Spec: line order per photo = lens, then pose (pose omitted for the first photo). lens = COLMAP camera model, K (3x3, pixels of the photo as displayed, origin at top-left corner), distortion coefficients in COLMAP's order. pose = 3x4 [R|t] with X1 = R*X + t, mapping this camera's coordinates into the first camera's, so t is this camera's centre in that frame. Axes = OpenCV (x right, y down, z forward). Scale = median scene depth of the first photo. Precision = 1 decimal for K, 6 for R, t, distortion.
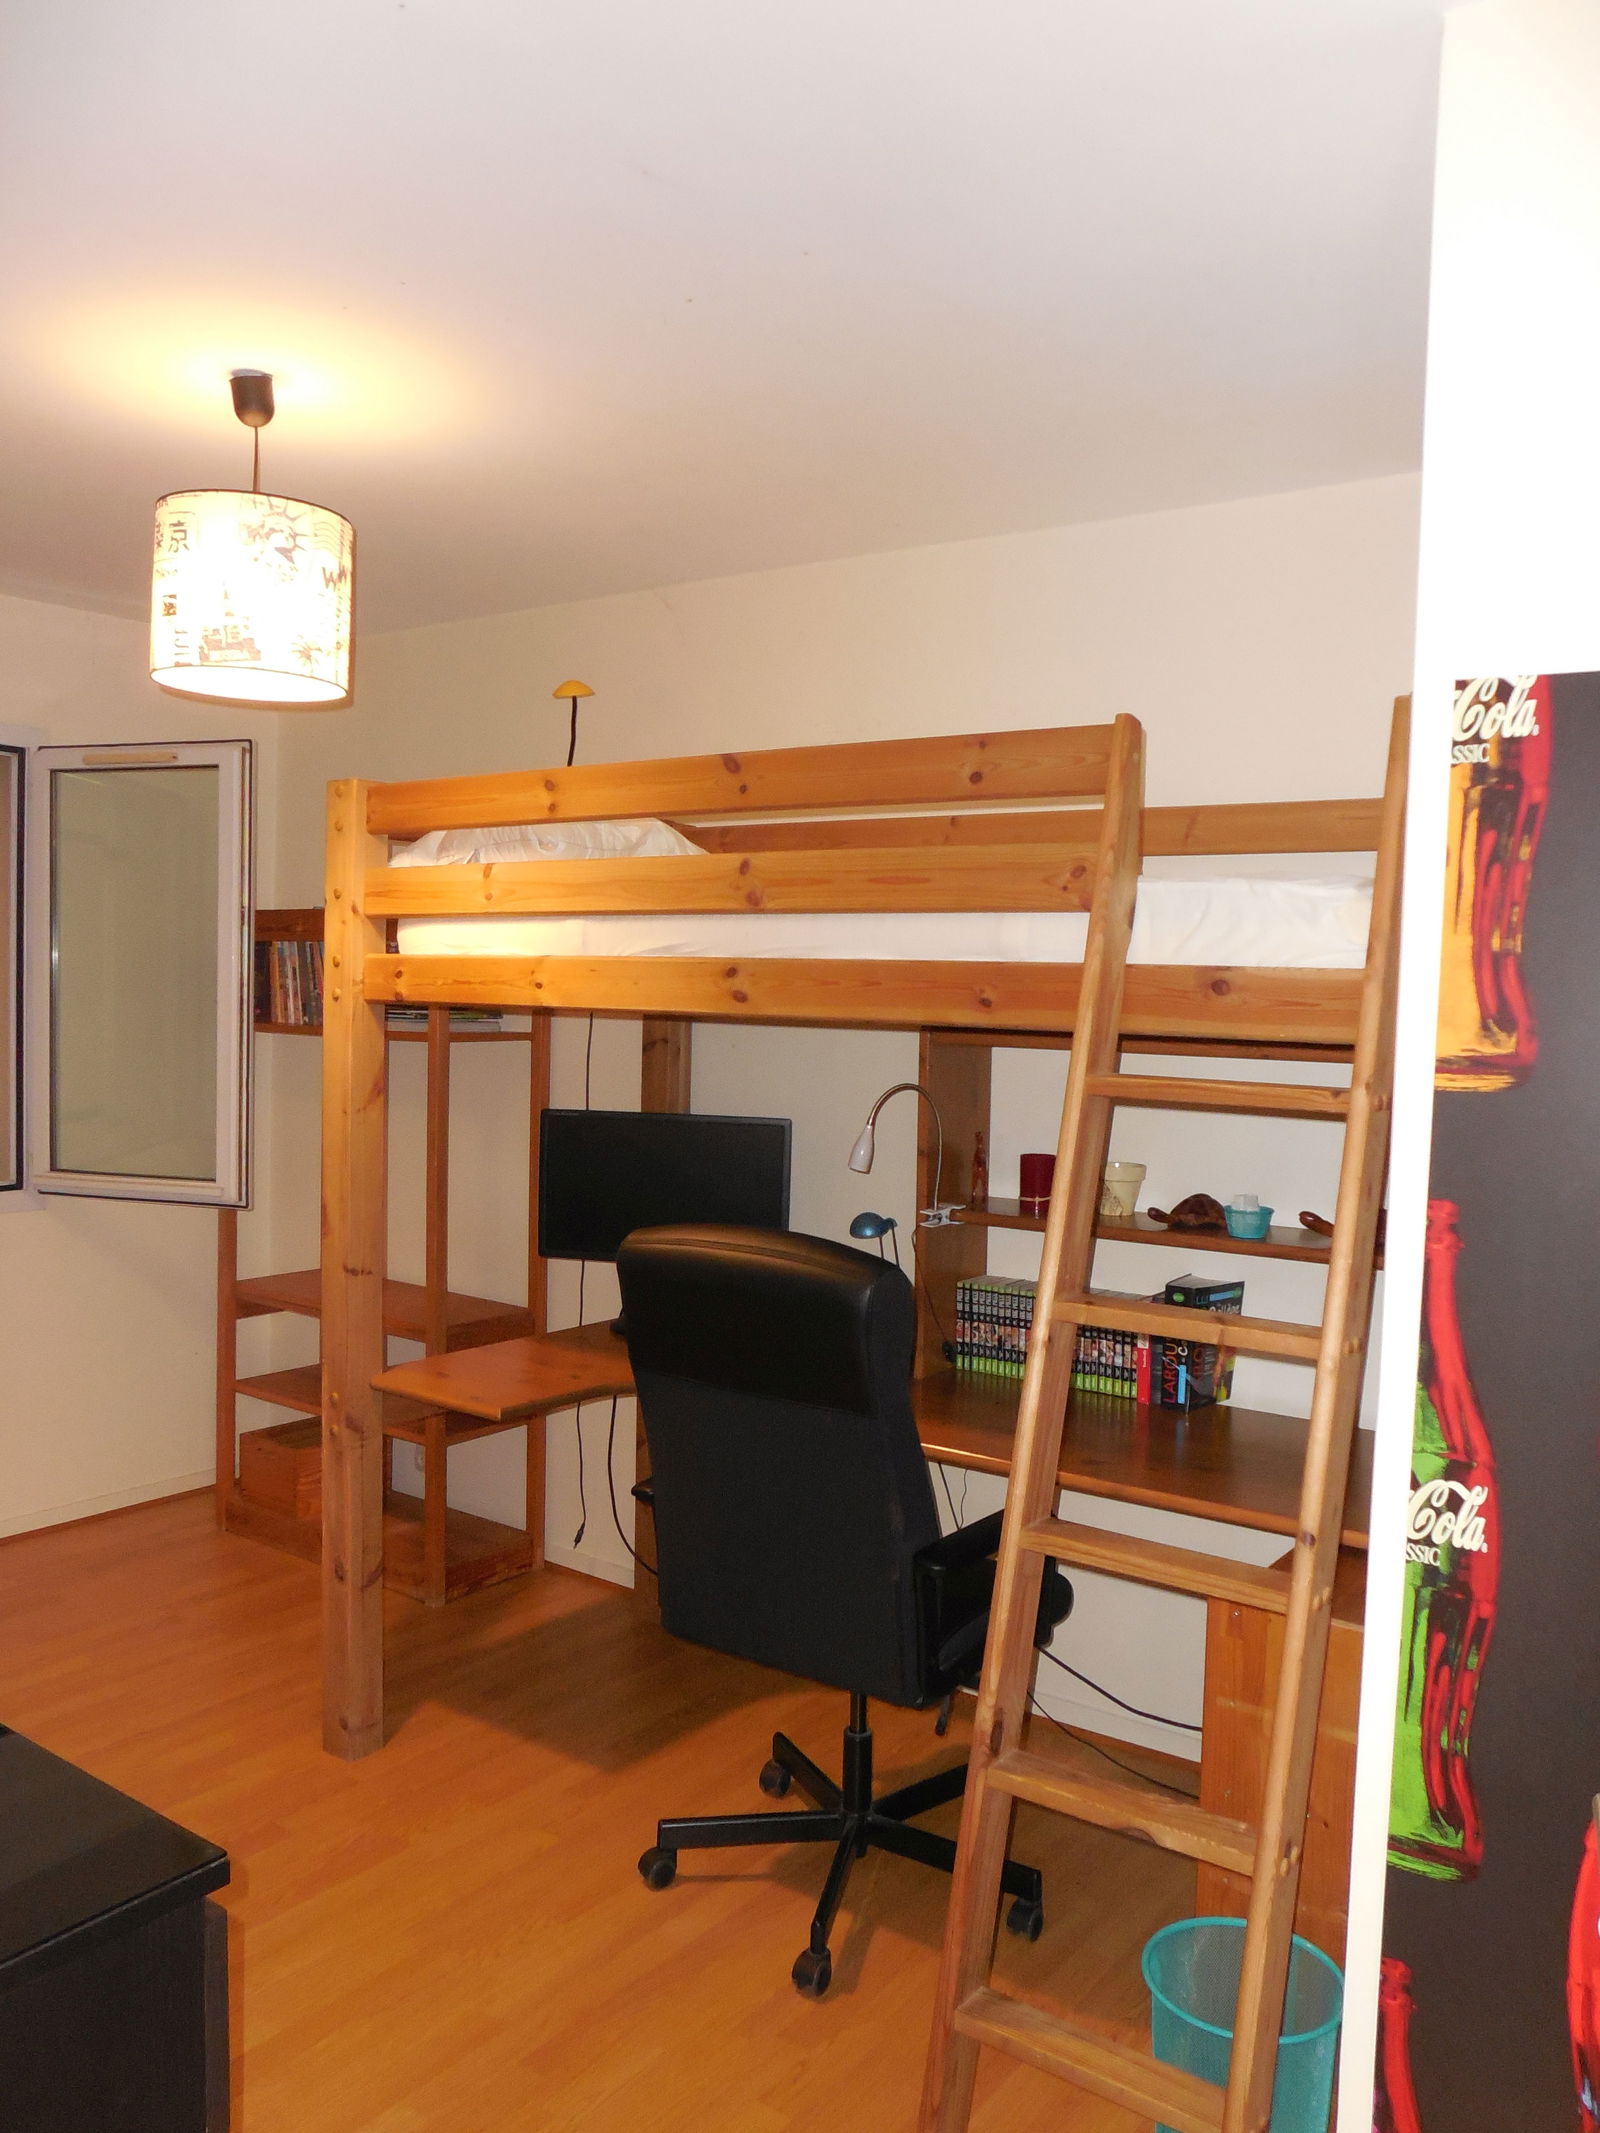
lens RADIAL K [[1654.9, 0, 801.4], [0, 1654.9, 1057.5], [0, 0, 1]] dist [-0.062920, 0.055274]
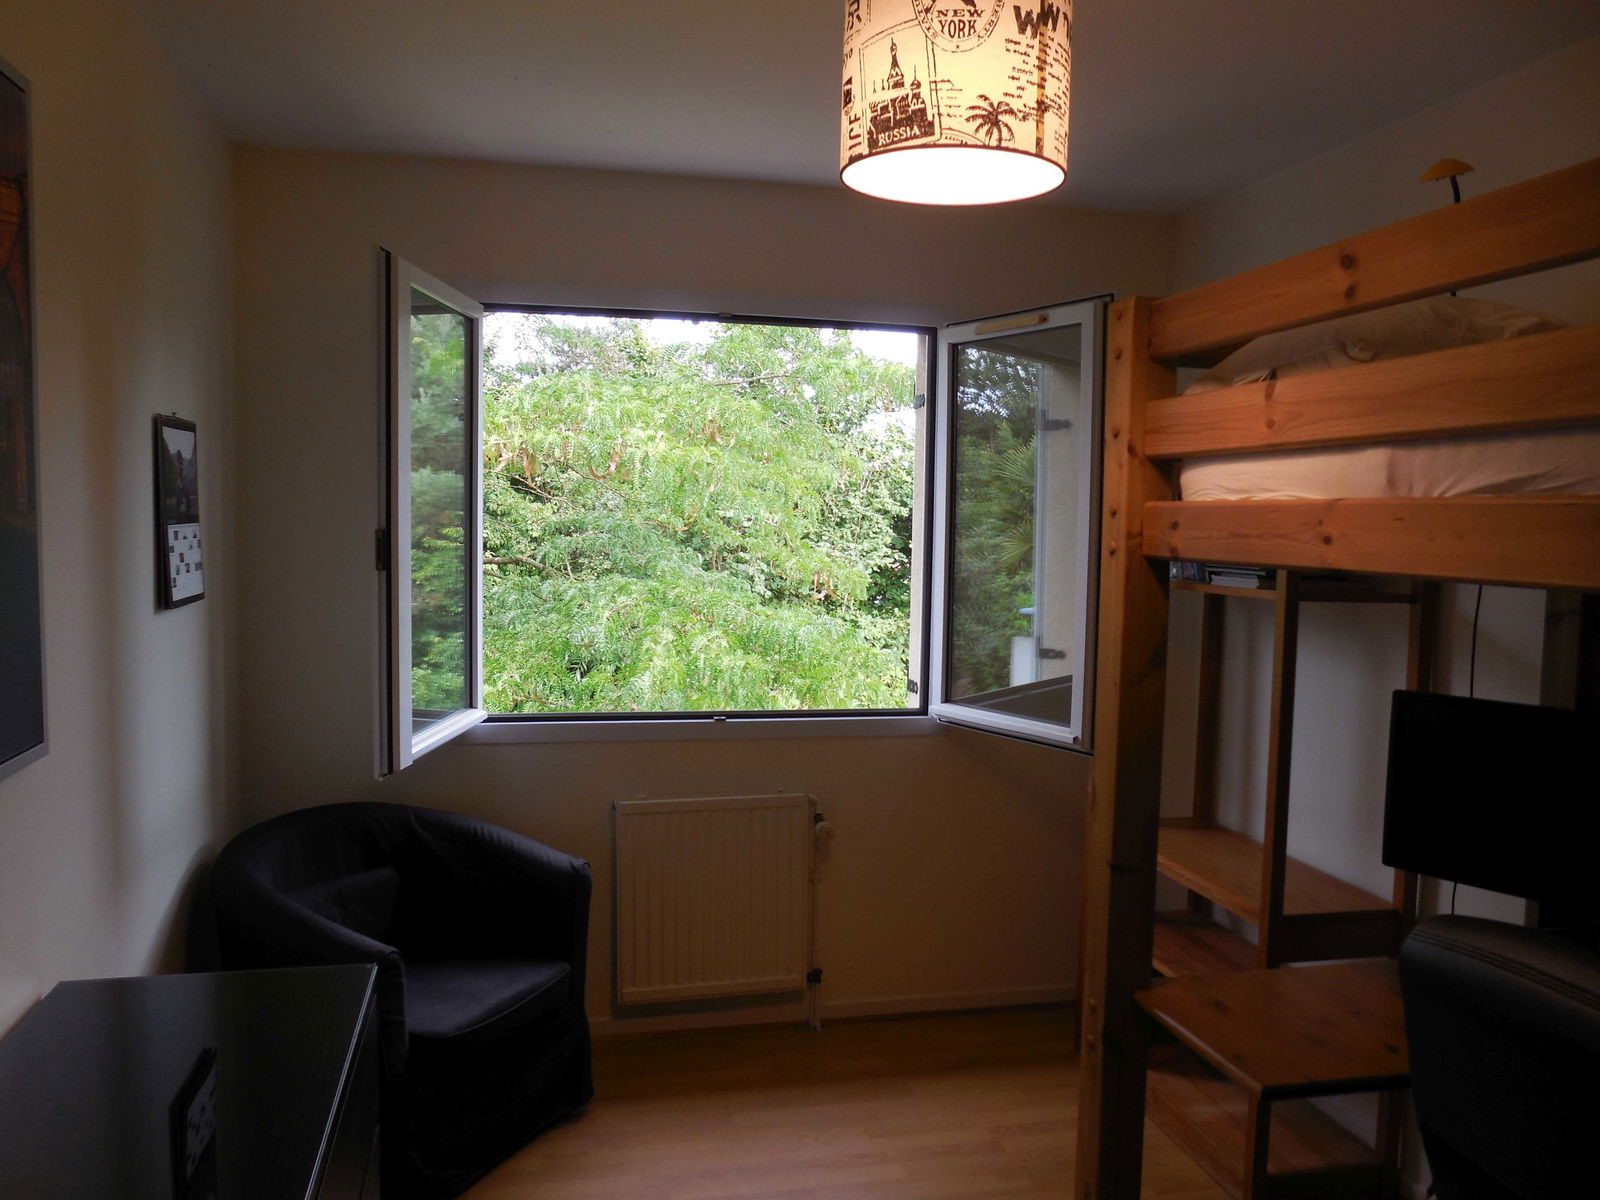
lens RADIAL K [[1241.3, 0, 744.2], [0, 1241.3, 599.5], [0, 0, 1]] dist [-0.062920, 0.055274]
pose [[0.726580, 0.044521, -0.685638, 0.027245], [-0.044098, 0.998863, 0.018129, -0.015571], [0.685665, 0.017063, 0.727717, 0.421933]]
